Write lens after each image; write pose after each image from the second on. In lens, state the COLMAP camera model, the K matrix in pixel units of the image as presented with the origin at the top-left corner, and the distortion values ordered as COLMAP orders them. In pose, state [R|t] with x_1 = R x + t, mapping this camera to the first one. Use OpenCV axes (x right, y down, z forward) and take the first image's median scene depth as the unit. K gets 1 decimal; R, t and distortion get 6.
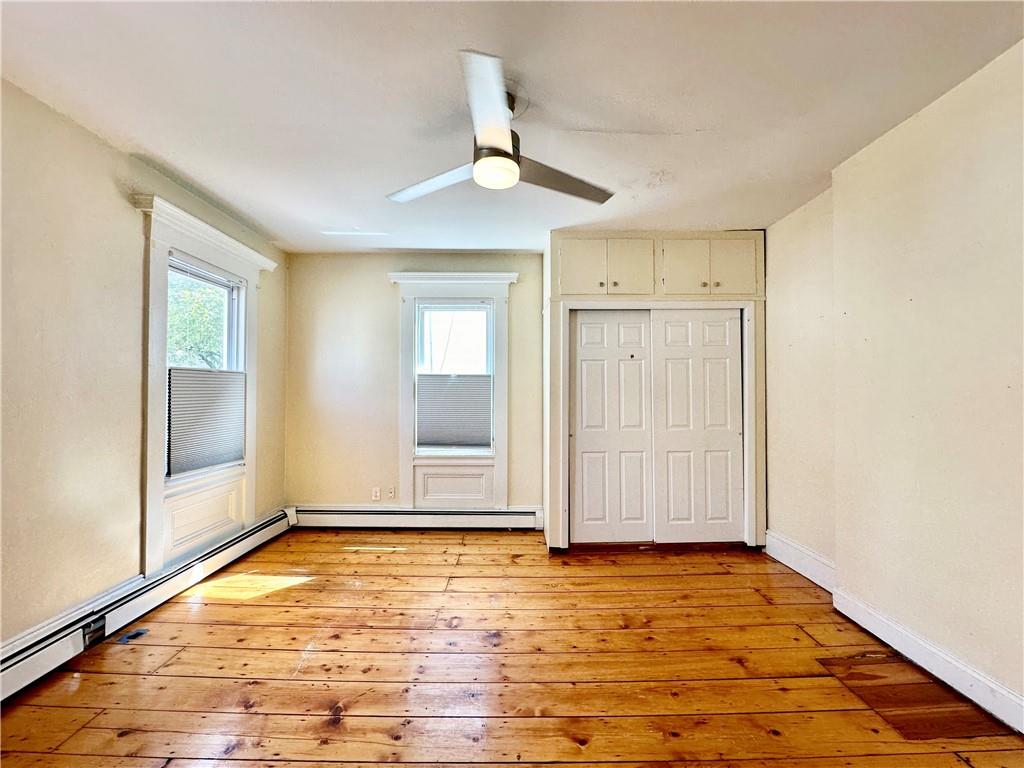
lens RADIAL K [[407.6, 0, 512.0], [0, 407.6, 384.0], [0, 0, 1]] dist [-0.004780, 0.000759]
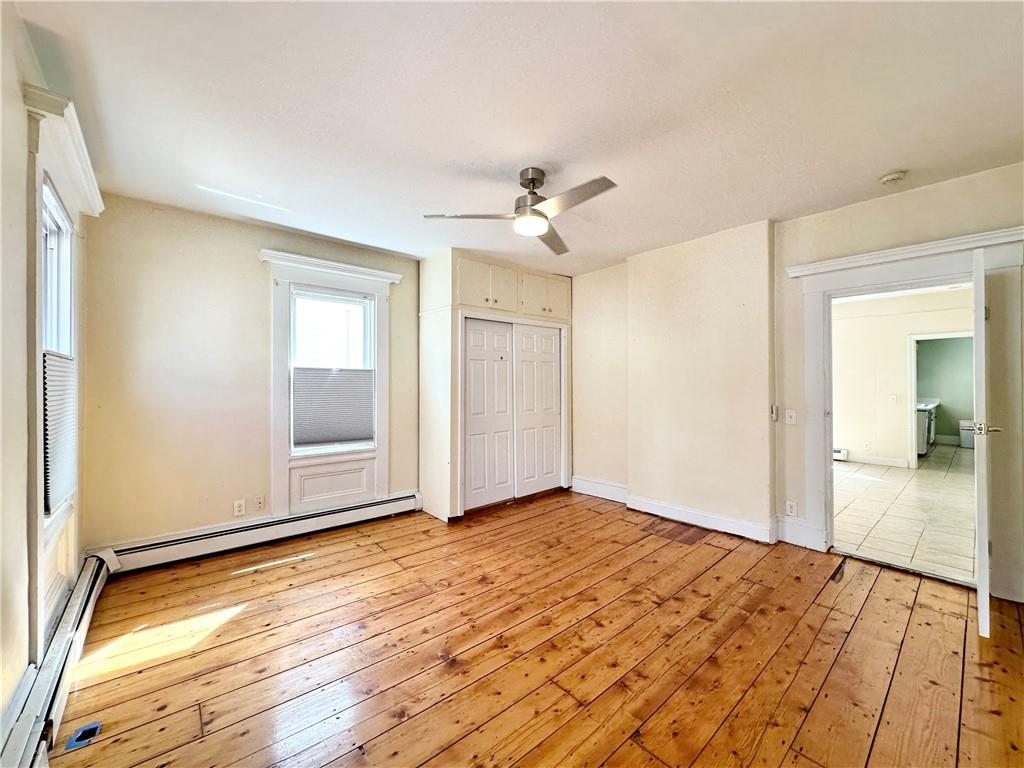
lens RADIAL K [[407.6, 0, 512.0], [0, 407.6, 384.0], [0, 0, 1]] dist [-0.004780, 0.000759]
pose [[0.757104, -0.001621, 0.653292, -0.573421], [-0.007085, 0.999918, 0.010692, 0.000333], [-0.653256, -0.012723, 0.757030, -0.003622]]
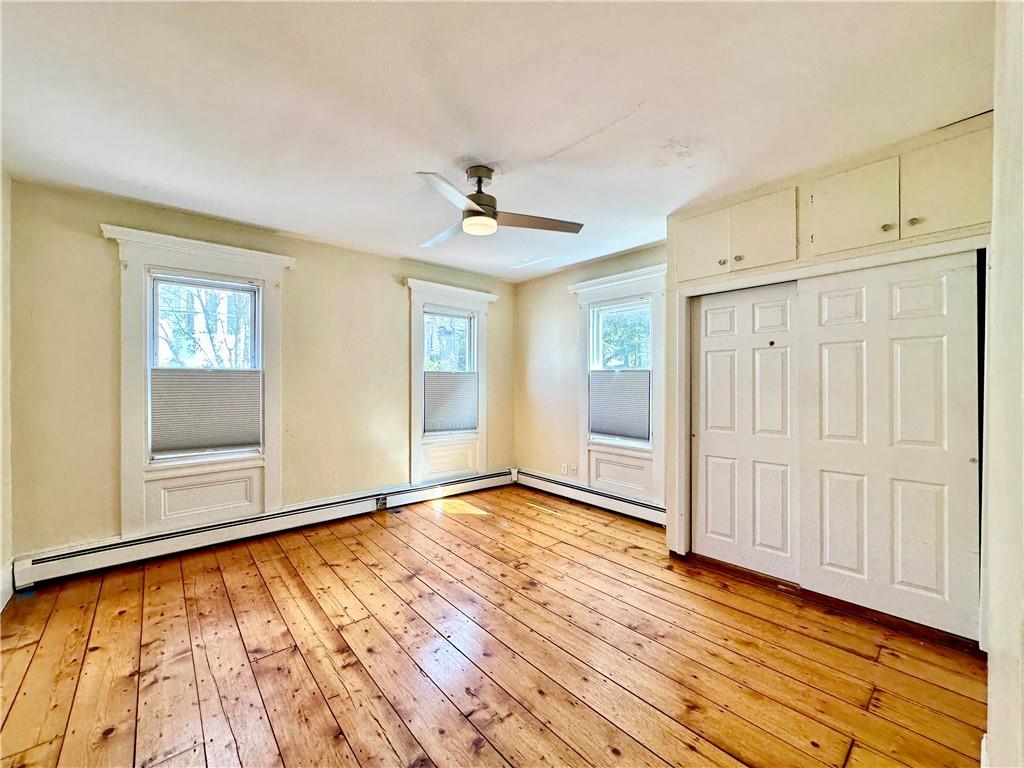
lens RADIAL K [[407.6, 0, 512.0], [0, 407.6, 384.0], [0, 0, 1]] dist [-0.004780, 0.000759]
pose [[0.654547, 0.004484, -0.756008, 0.612150], [0.010998, 0.999820, 0.015451, -0.007565], [0.755942, -0.018428, 0.654379, 0.108477]]
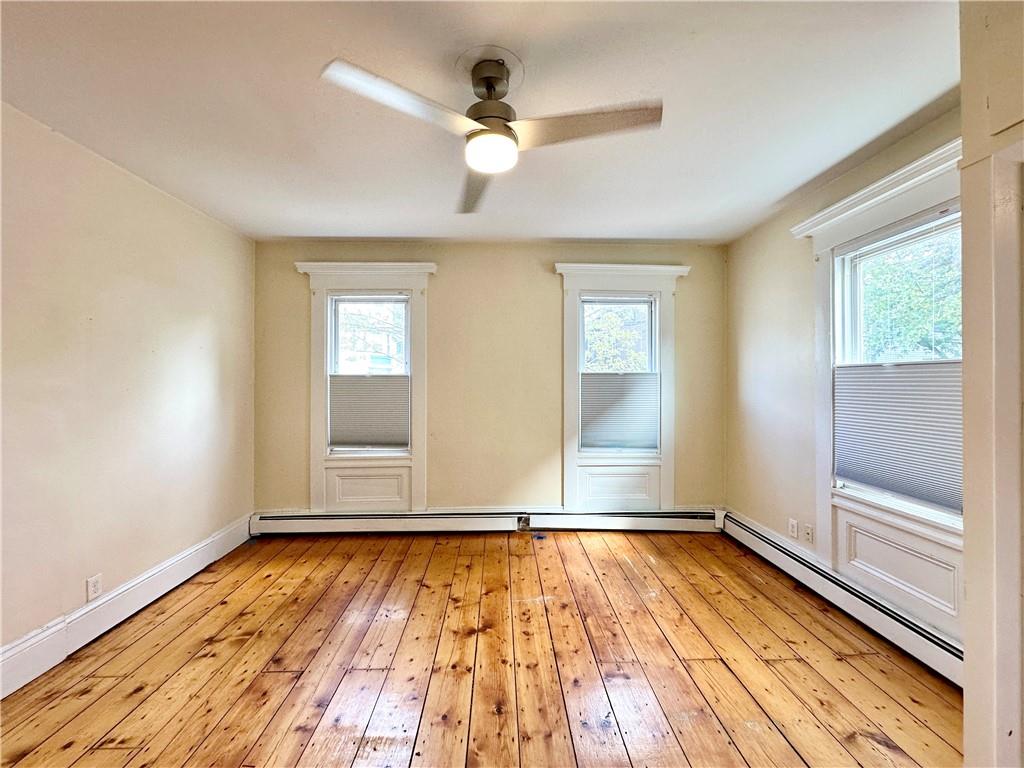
lens RADIAL K [[407.6, 0, 512.0], [0, 407.6, 384.0], [0, 0, 1]] dist [-0.004780, 0.000759]
pose [[0.028205, -0.000796, -0.999602, 0.502480], [0.016167, 0.999869, -0.000340, -0.004357], [0.999471, -0.016151, 0.028214, 0.586955]]
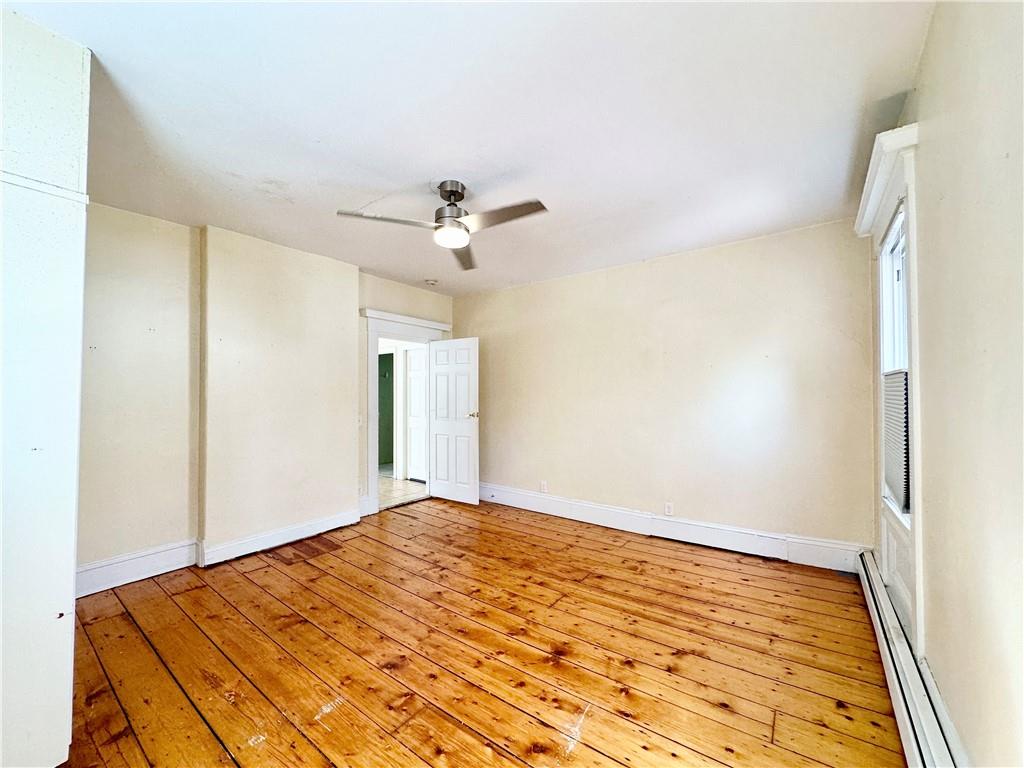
lens RADIAL K [[407.6, 0, 512.0], [0, 407.6, 384.0], [0, 0, 1]] dist [-0.004780, 0.000759]
pose [[-0.802007, 0.014015, 0.597150, -0.586221], [-0.007299, 0.999420, -0.033260, 0.009390], [-0.597270, -0.031034, -0.801440, 1.139953]]
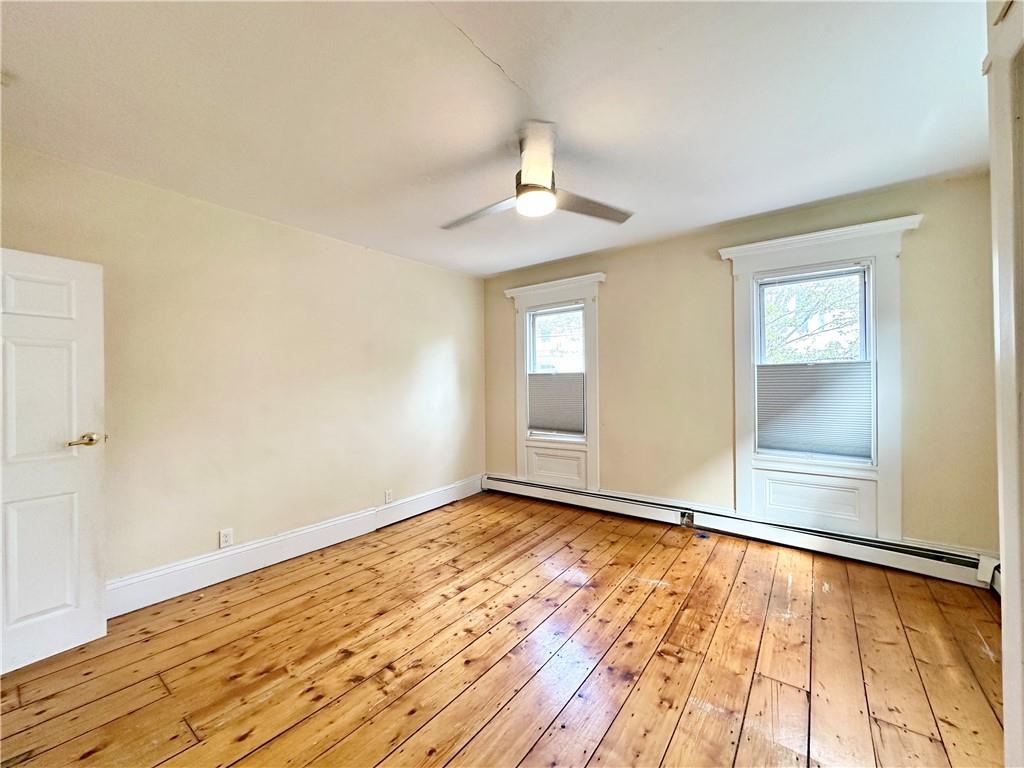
lens RADIAL K [[407.6, 0, 512.0], [0, 407.6, 384.0], [0, 0, 1]] dist [-0.004780, 0.000759]
pose [[-0.602123, 0.009556, -0.798346, 0.555082], [0.025750, 0.999641, -0.007455, 0.007323], [0.797988, -0.025046, -0.602153, 0.956239]]
